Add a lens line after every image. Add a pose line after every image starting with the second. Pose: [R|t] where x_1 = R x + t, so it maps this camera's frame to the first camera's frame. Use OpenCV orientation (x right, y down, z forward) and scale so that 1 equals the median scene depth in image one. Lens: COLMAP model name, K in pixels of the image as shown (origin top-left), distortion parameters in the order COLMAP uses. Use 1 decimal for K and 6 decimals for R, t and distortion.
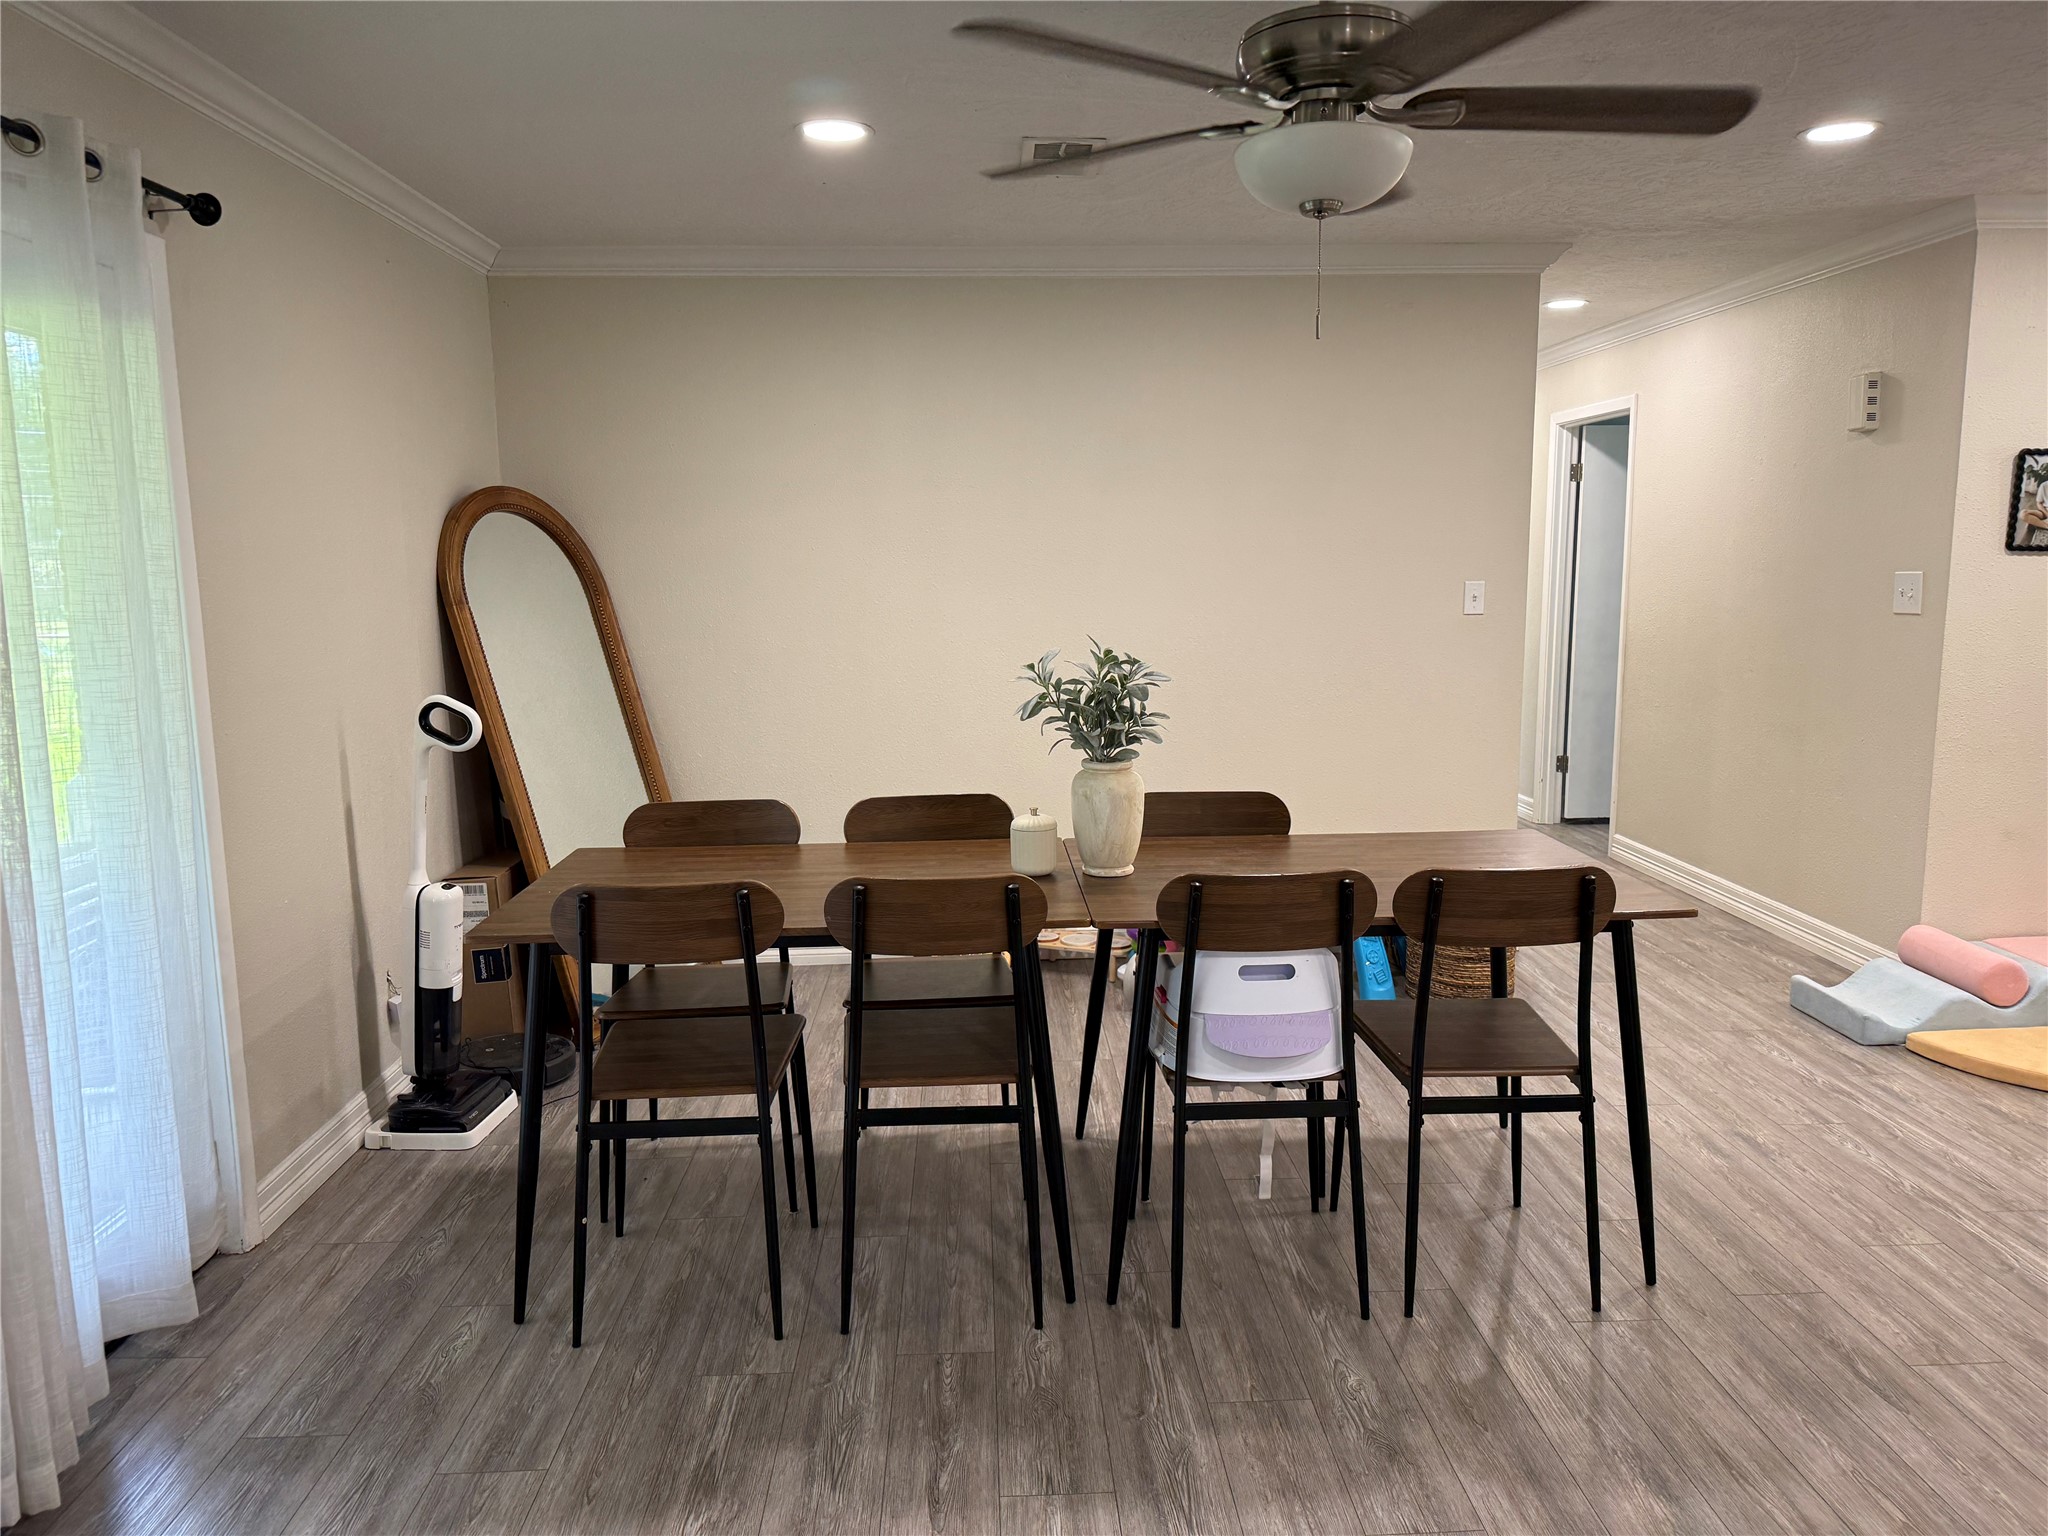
lens RADIAL K [[1457.0, 0, 1027.5], [0, 1457.0, 768.2], [0, 0, 1]] dist [0.028113, -0.027476]
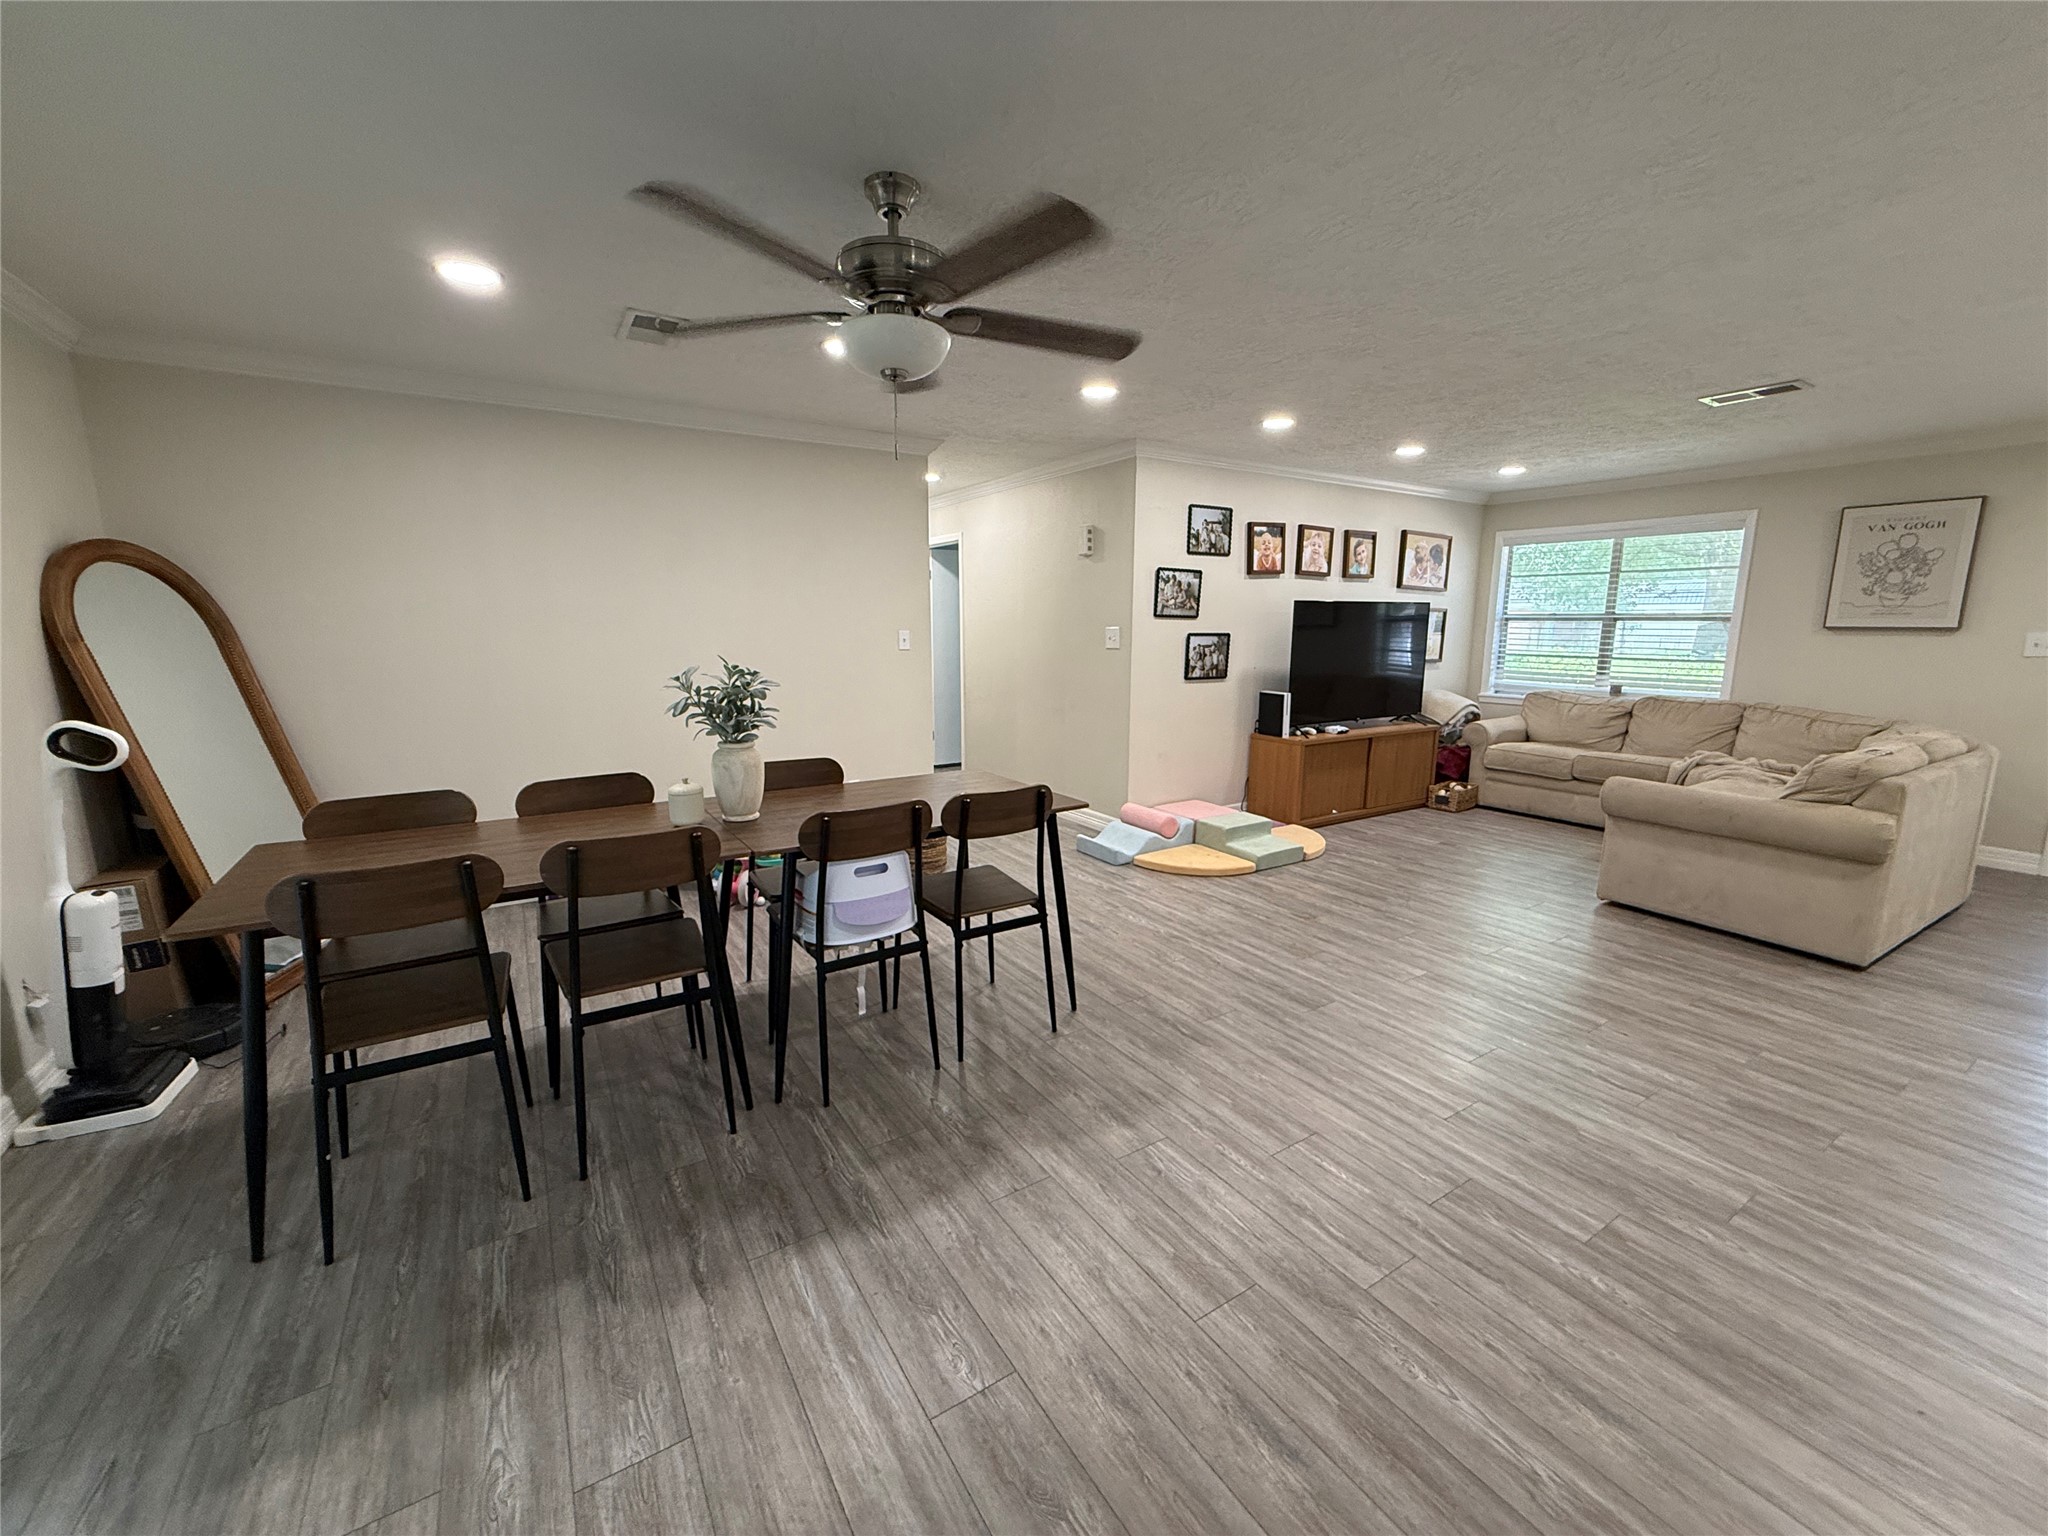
lens RADIAL K [[821.2, 0, 1023.8], [0, 821.2, 766.6], [0, 0, 1]] dist [0.001758, 0.000812]
pose [[0.868107, -0.074340, 0.490779, -0.103704], [0.062253, 0.997220, 0.040938, 0.002961], [-0.492458, -0.004986, 0.870322, 0.131786]]
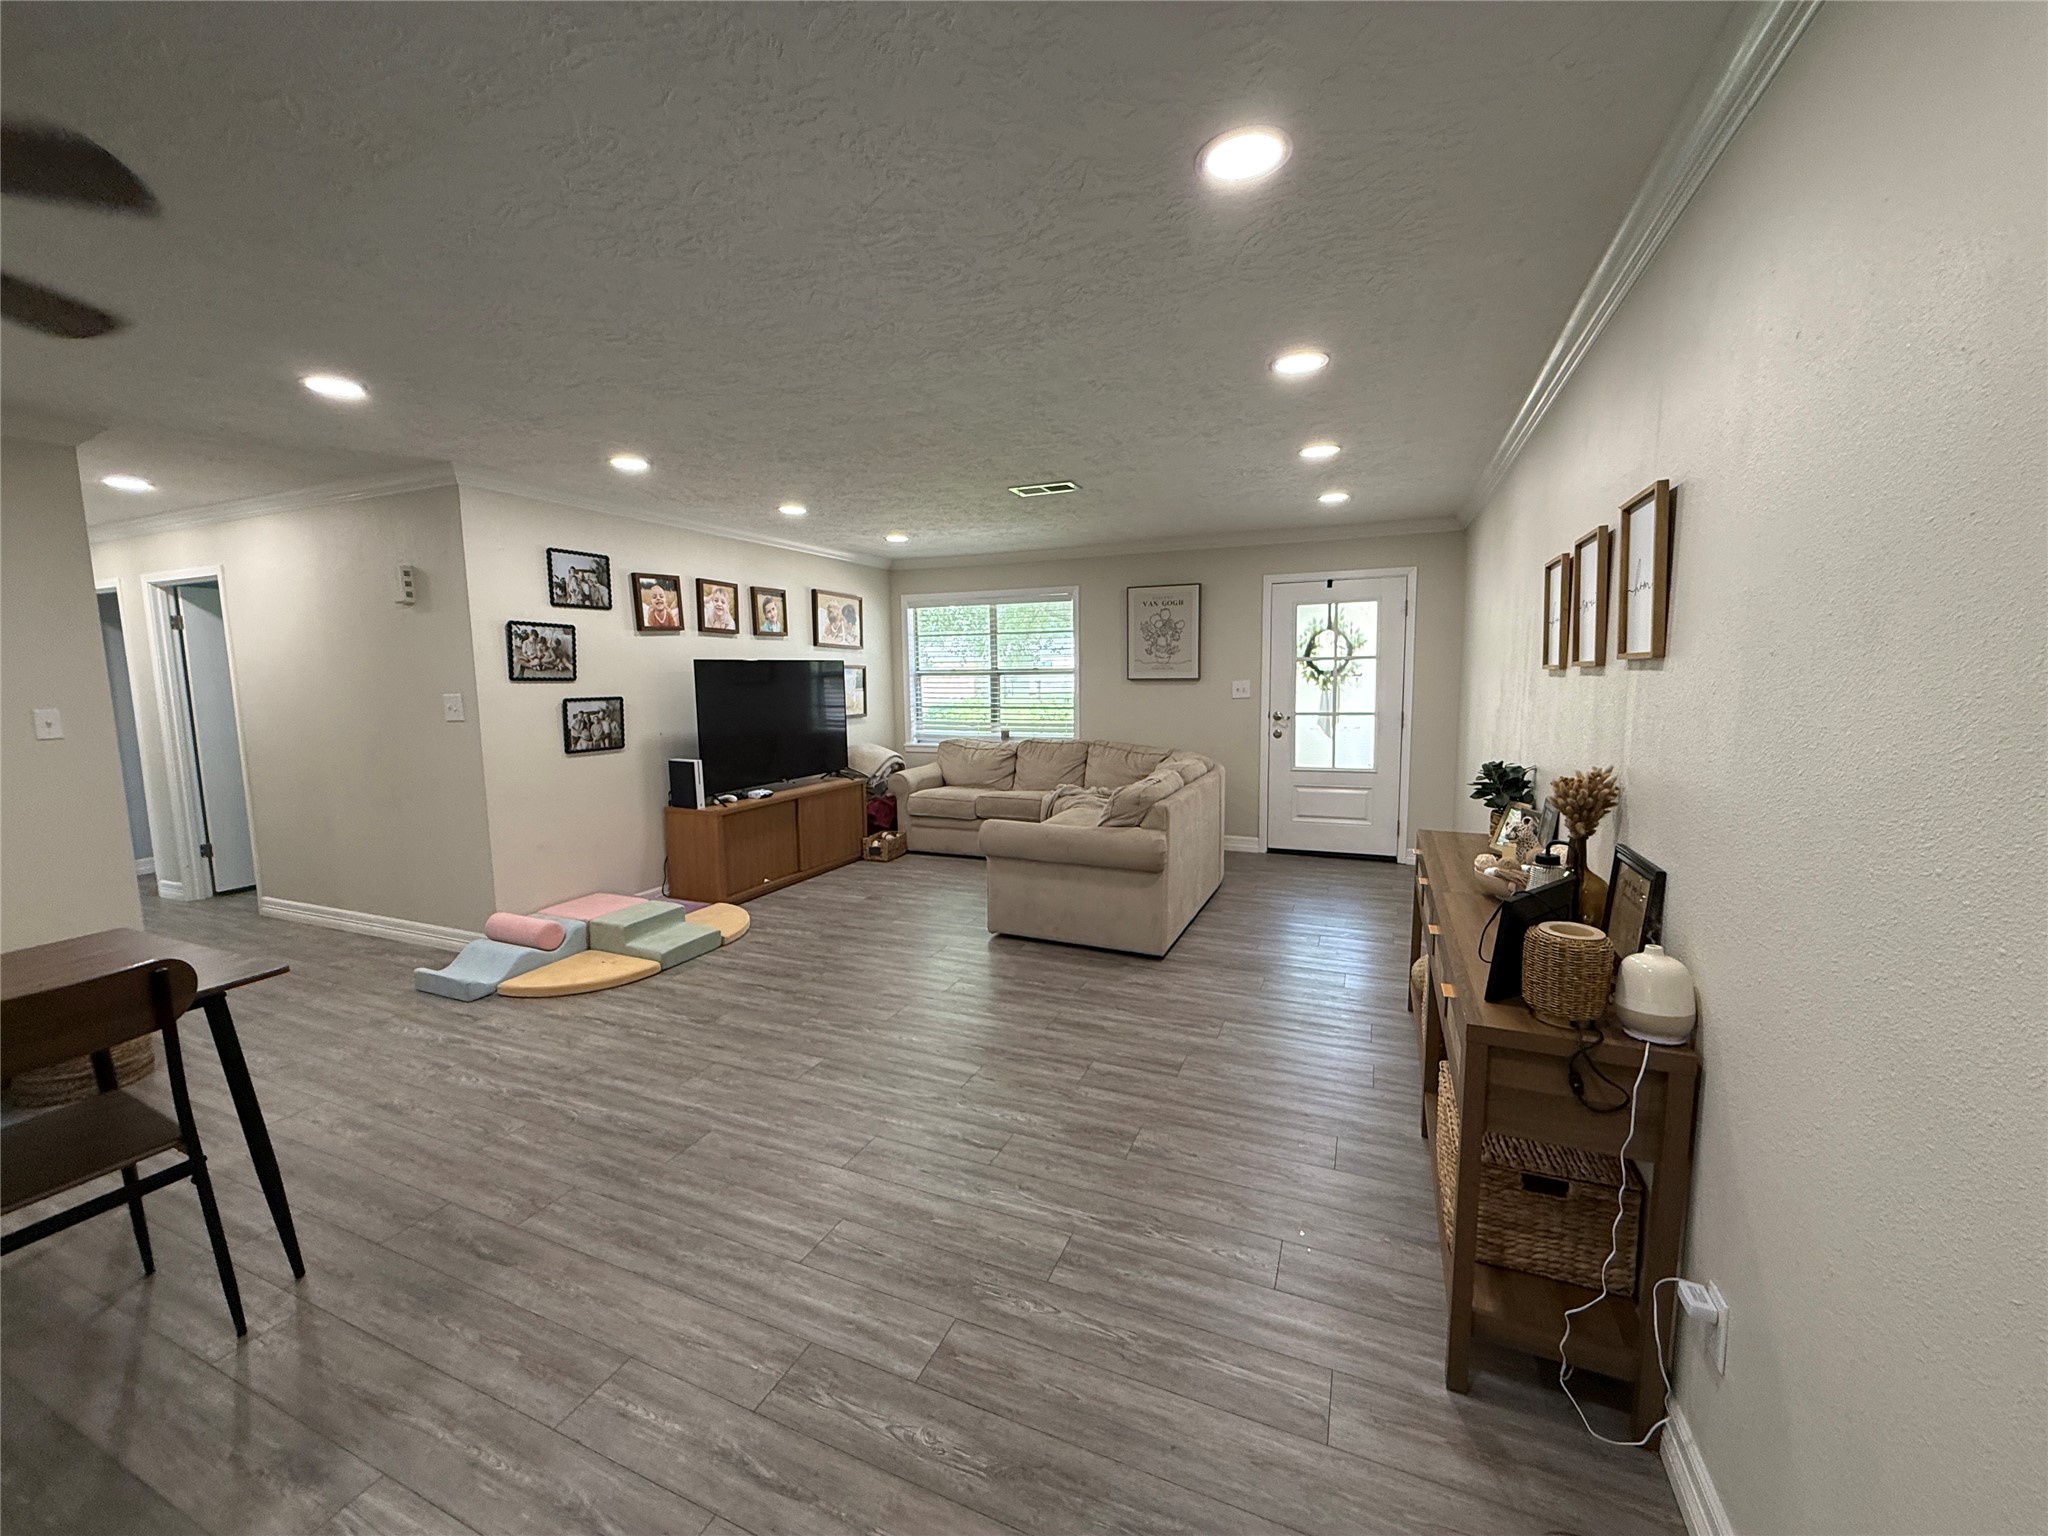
lens RADIAL K [[821.2, 0, 1027.7], [0, 821.2, 766.3], [0, 0, 1]] dist [0.001758, 0.000812]
pose [[0.432525, -0.098679, 0.896206, 0.108020], [0.141550, 0.989098, 0.040592, -0.009329], [-0.890441, 0.109301, 0.441778, 0.105285]]
